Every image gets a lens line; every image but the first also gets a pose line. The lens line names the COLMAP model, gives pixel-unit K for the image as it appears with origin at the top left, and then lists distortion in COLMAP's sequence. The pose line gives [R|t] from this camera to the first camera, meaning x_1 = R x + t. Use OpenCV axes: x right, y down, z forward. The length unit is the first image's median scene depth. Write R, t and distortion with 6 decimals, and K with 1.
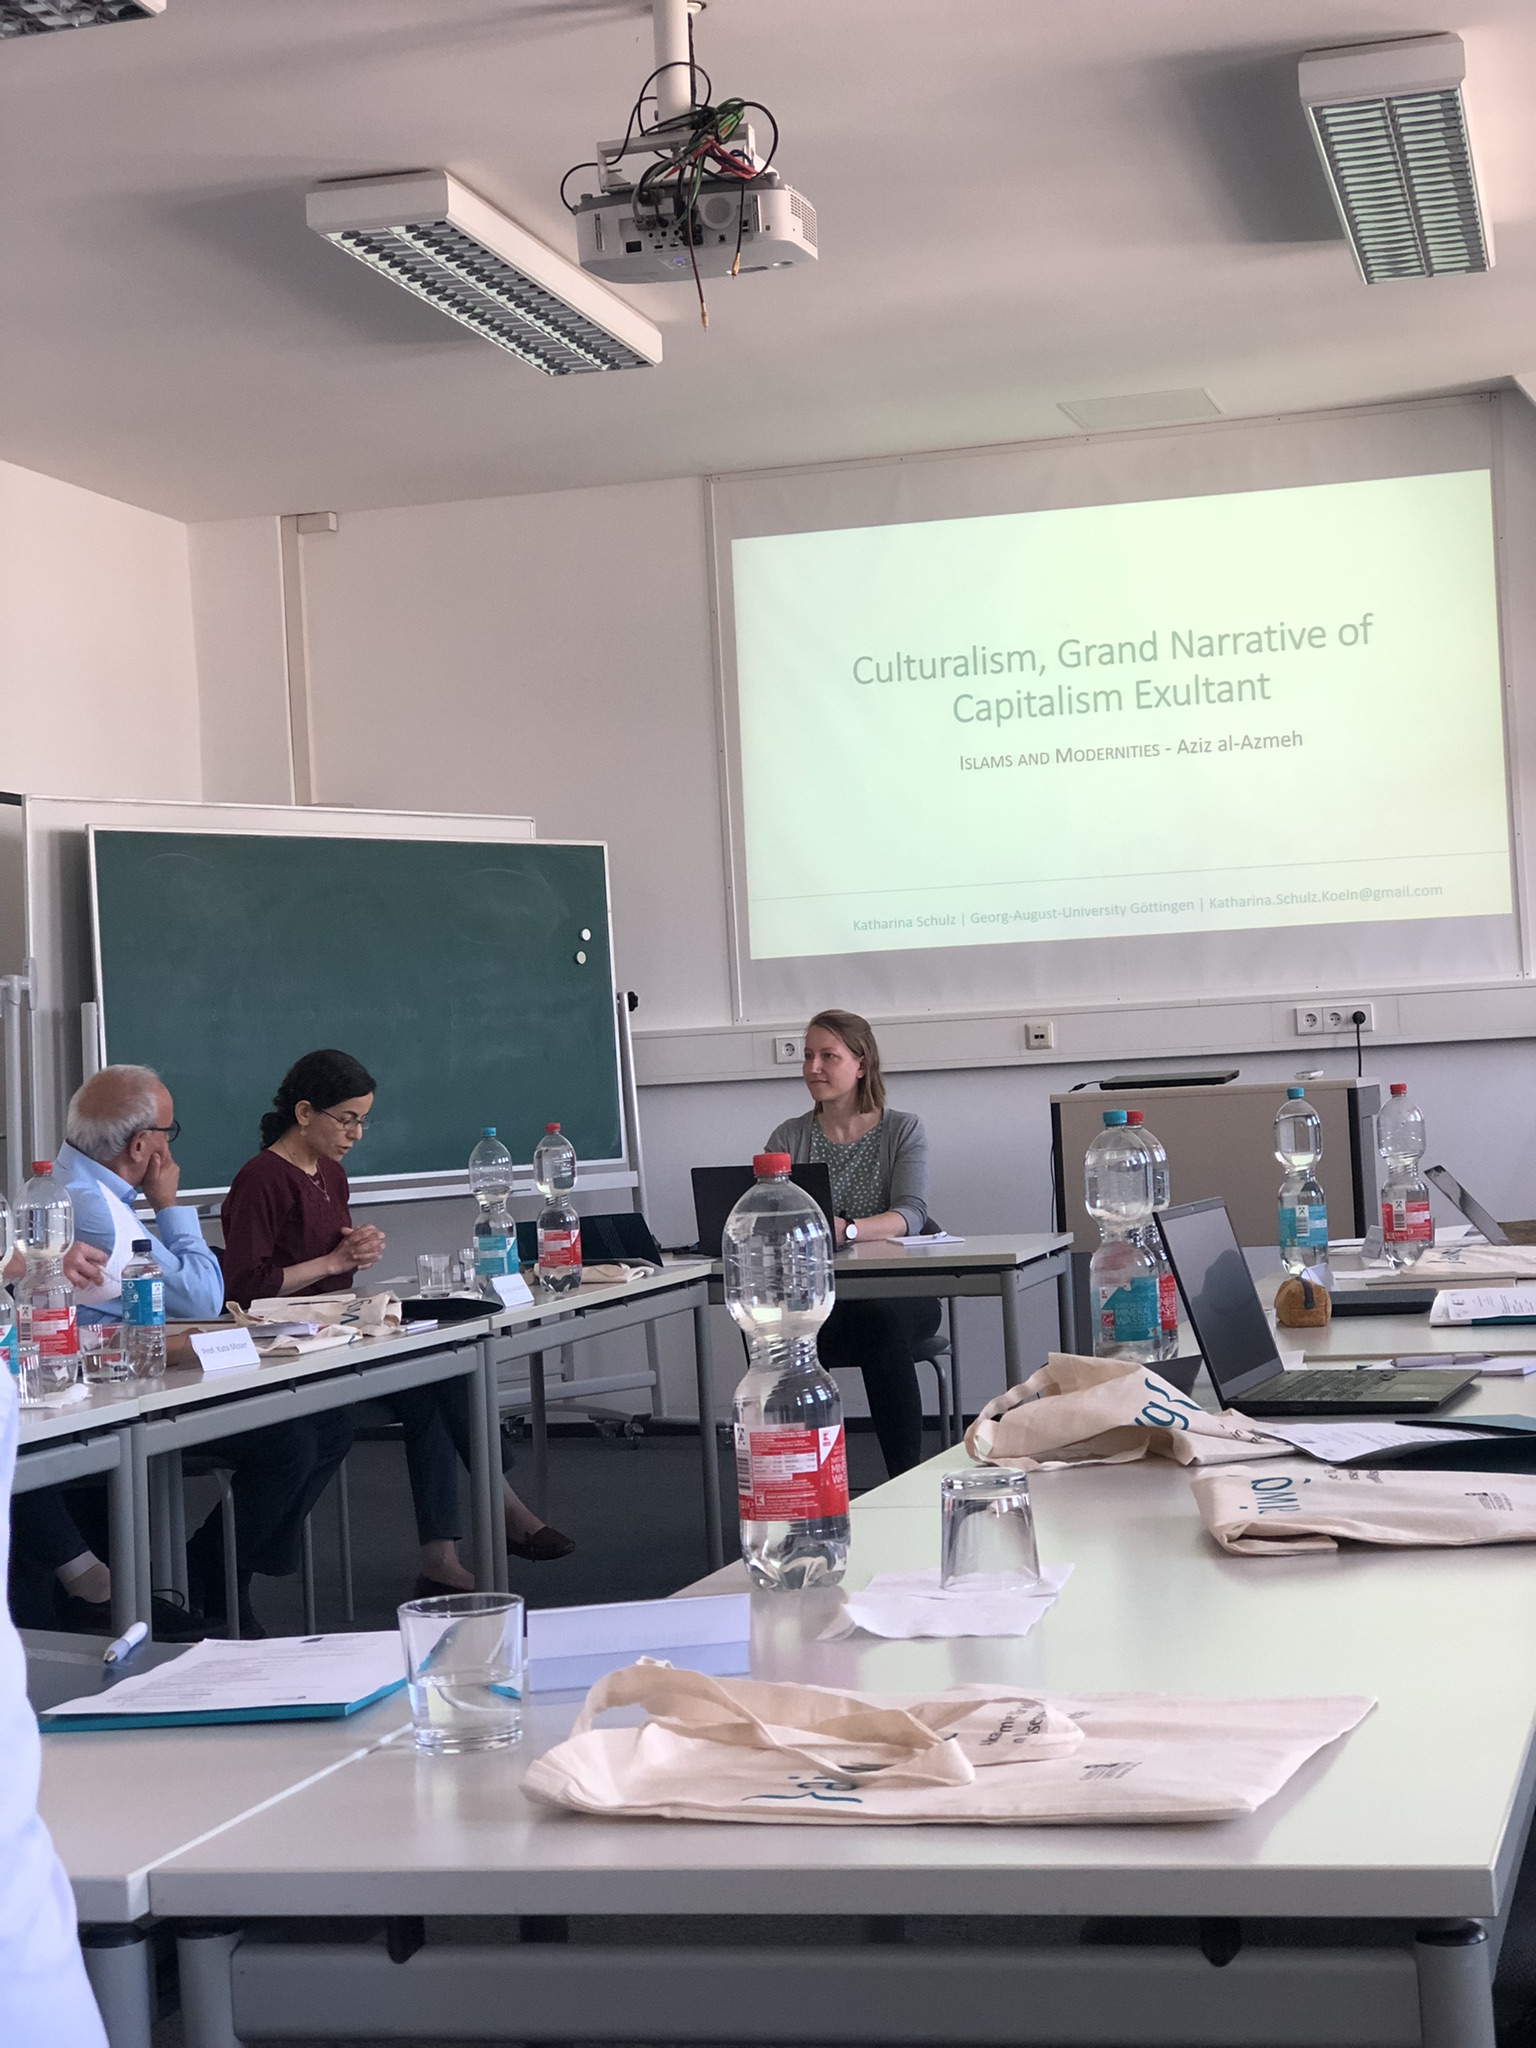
lens RADIAL K [[3328.0, 0, 774.9], [0, 3328.0, 1042.5], [0, 0, 1]] dist [0.036643, 0.000000]
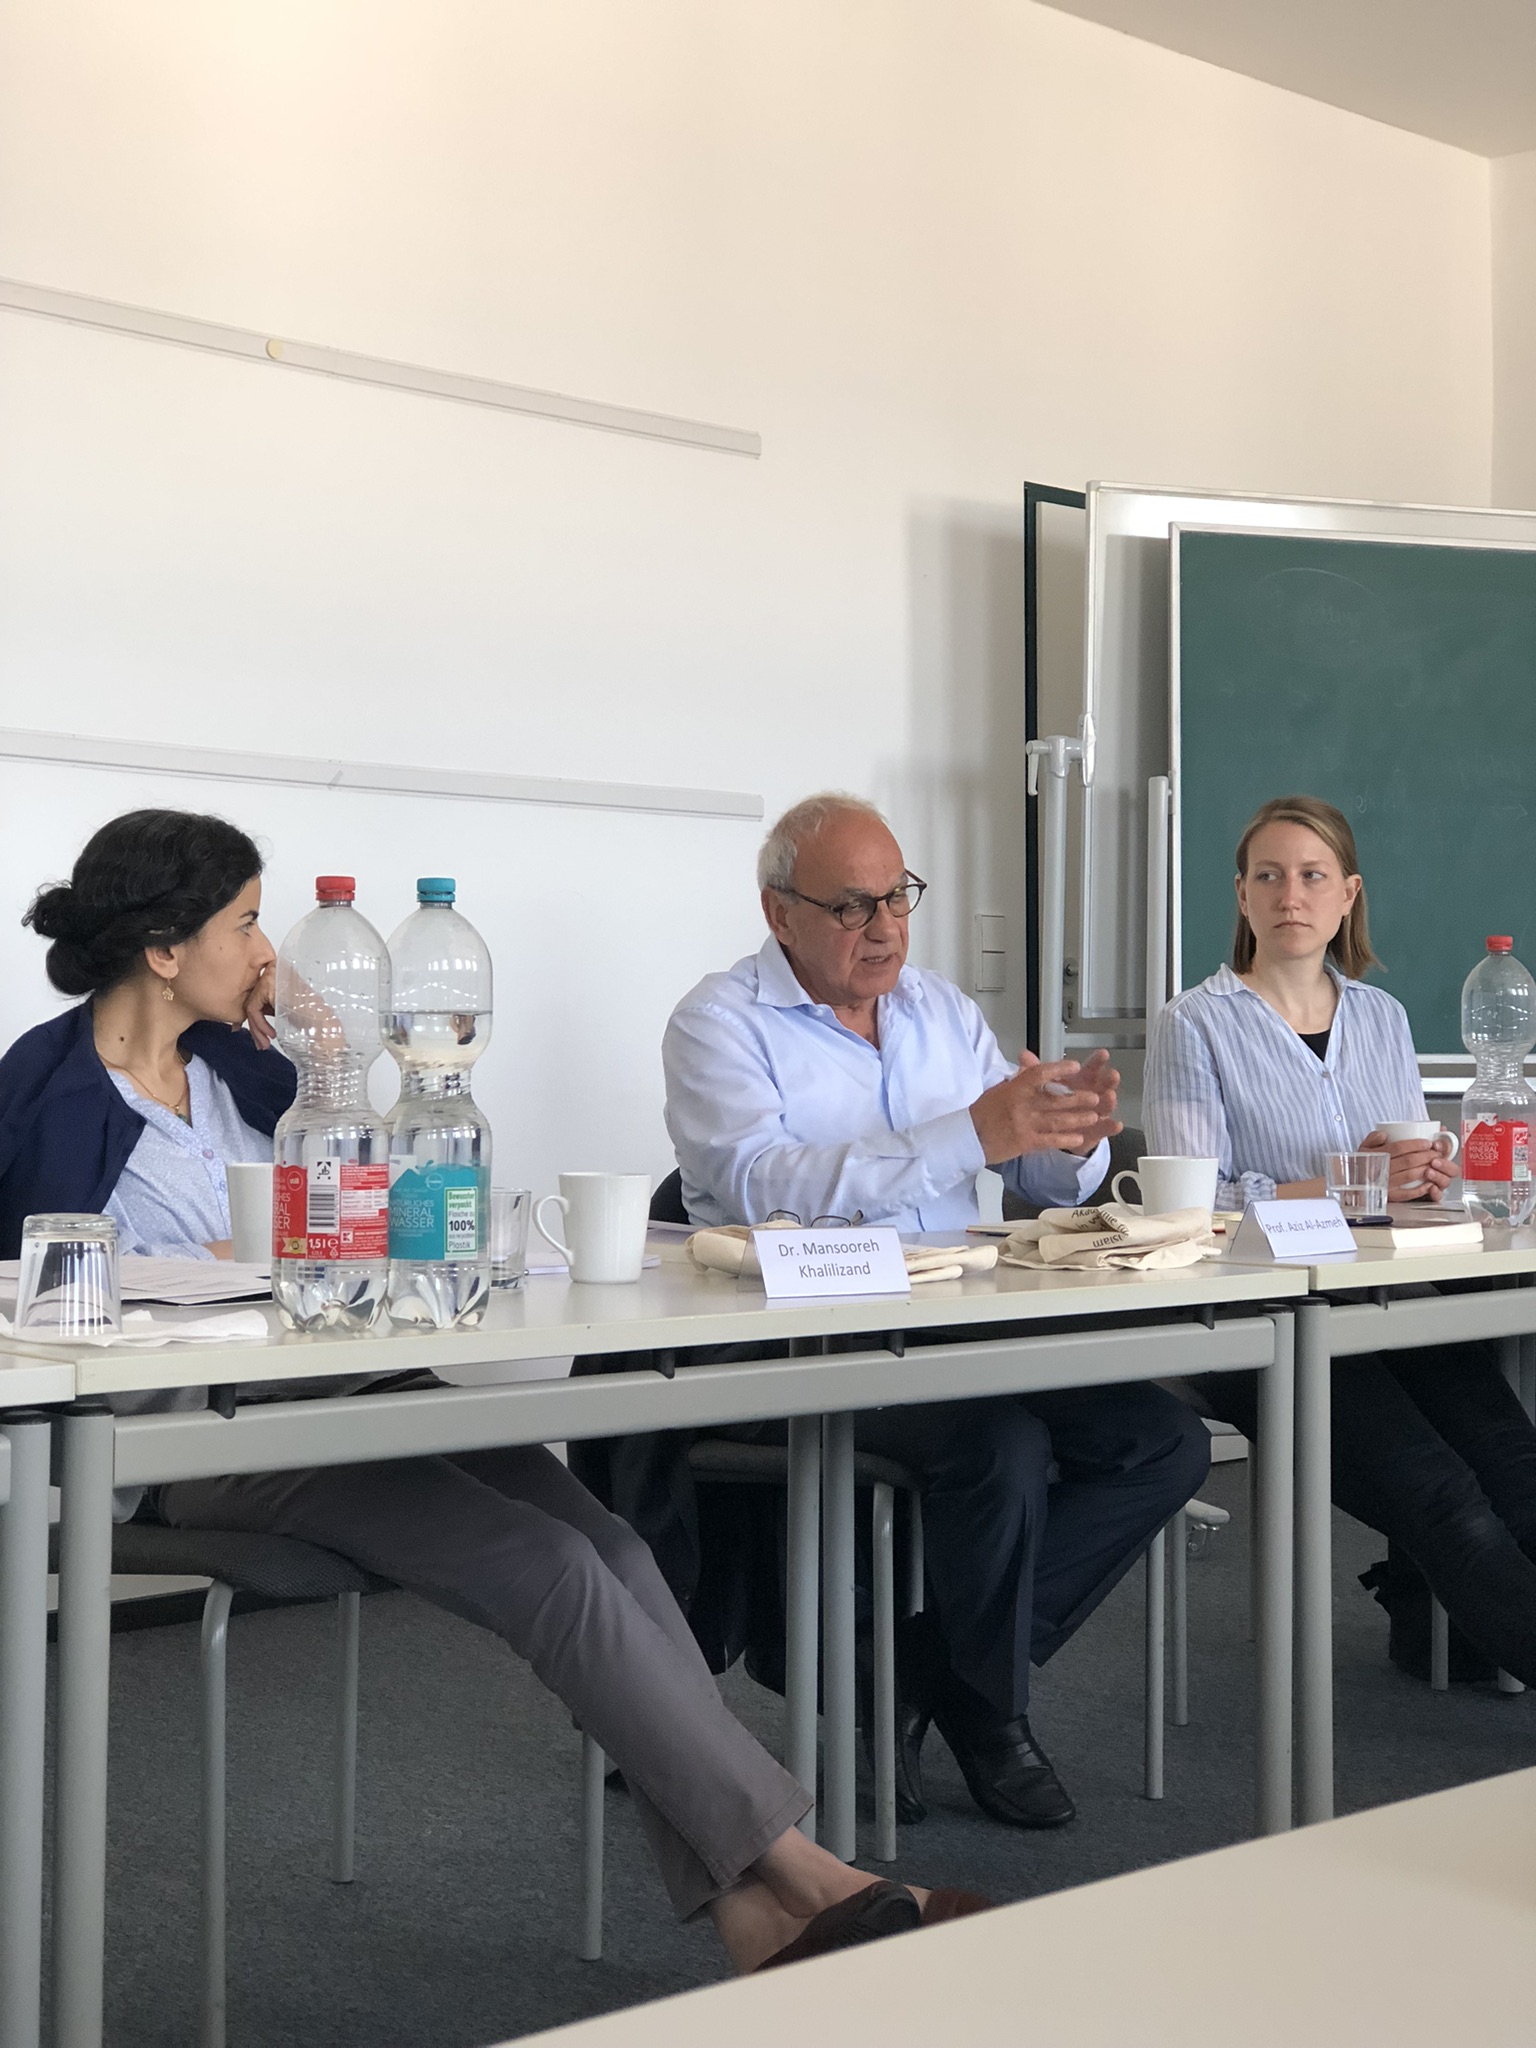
lens RADIAL K [[3328.0, 0, 753.6], [0, 3328.0, 1036.5], [0, 0, 1]] dist [0.036643, 0.000000]
pose [[0.867209, 0.055488, -0.494843, 0.070320], [-0.042813, 0.998401, 0.036922, 0.020267], [0.496101, -0.010834, 0.868197, 0.350037]]
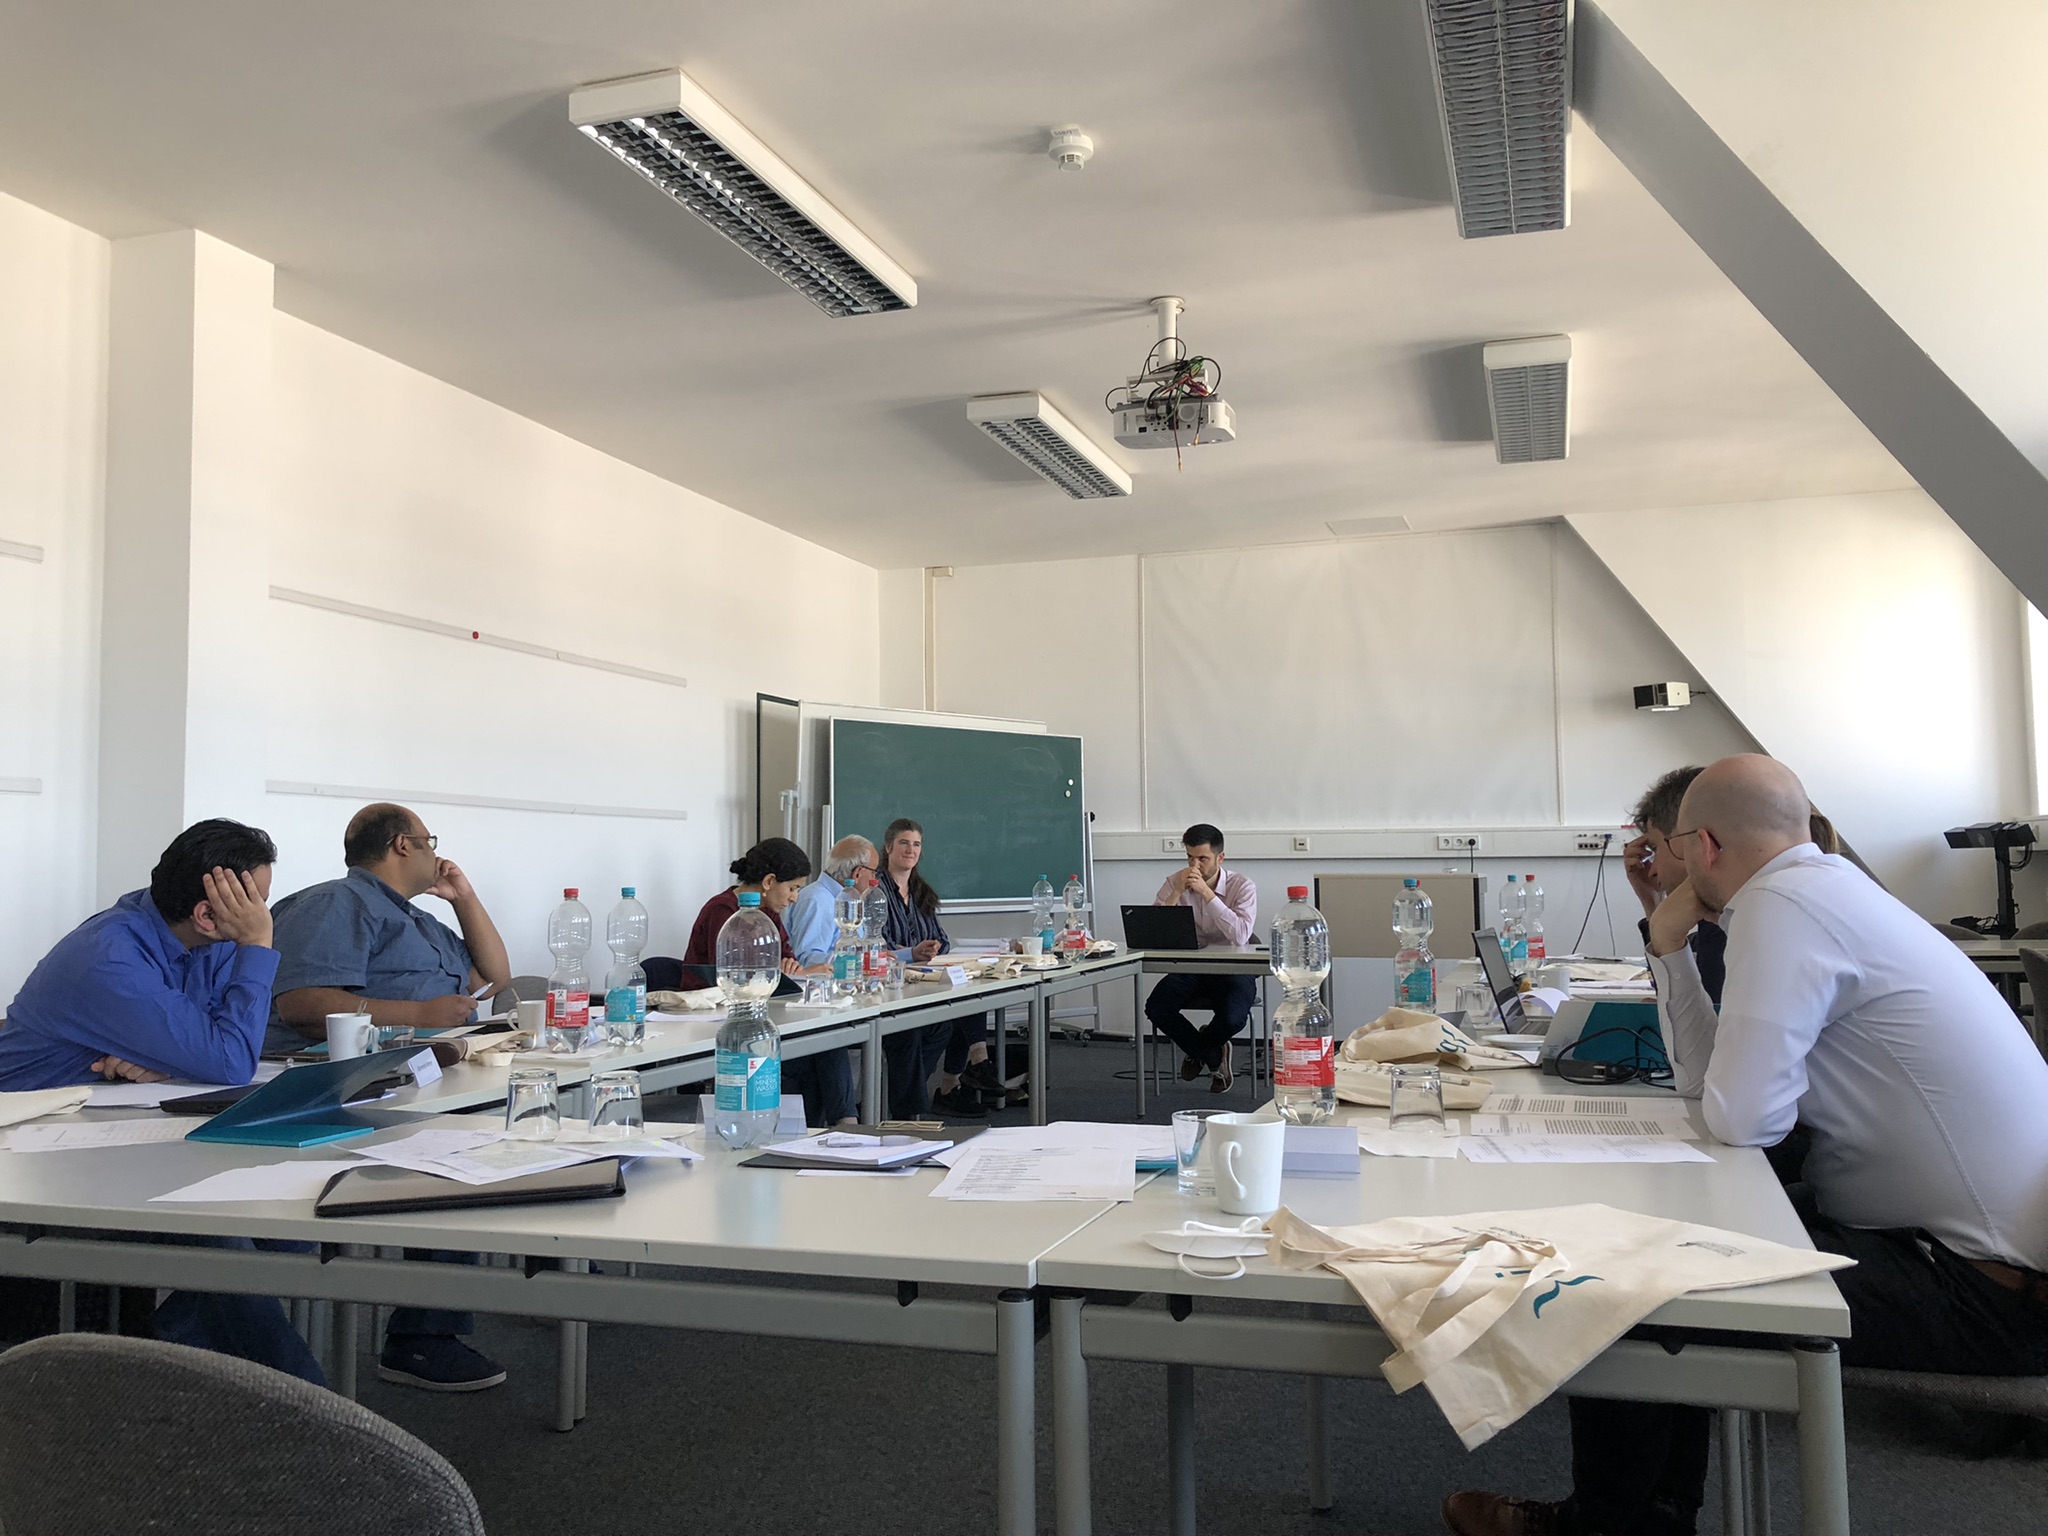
lens RADIAL K [[1667.9, 0, 995.0], [0, 1667.9, 757.2], [0, 0, 1]] dist [0.019877, -0.025060]
pose [[0.996239, 0.040861, -0.076407, -0.031087], [-0.044742, 0.997757, -0.049792, 0.004592], [0.074201, 0.053024, 0.995833, 0.016797]]
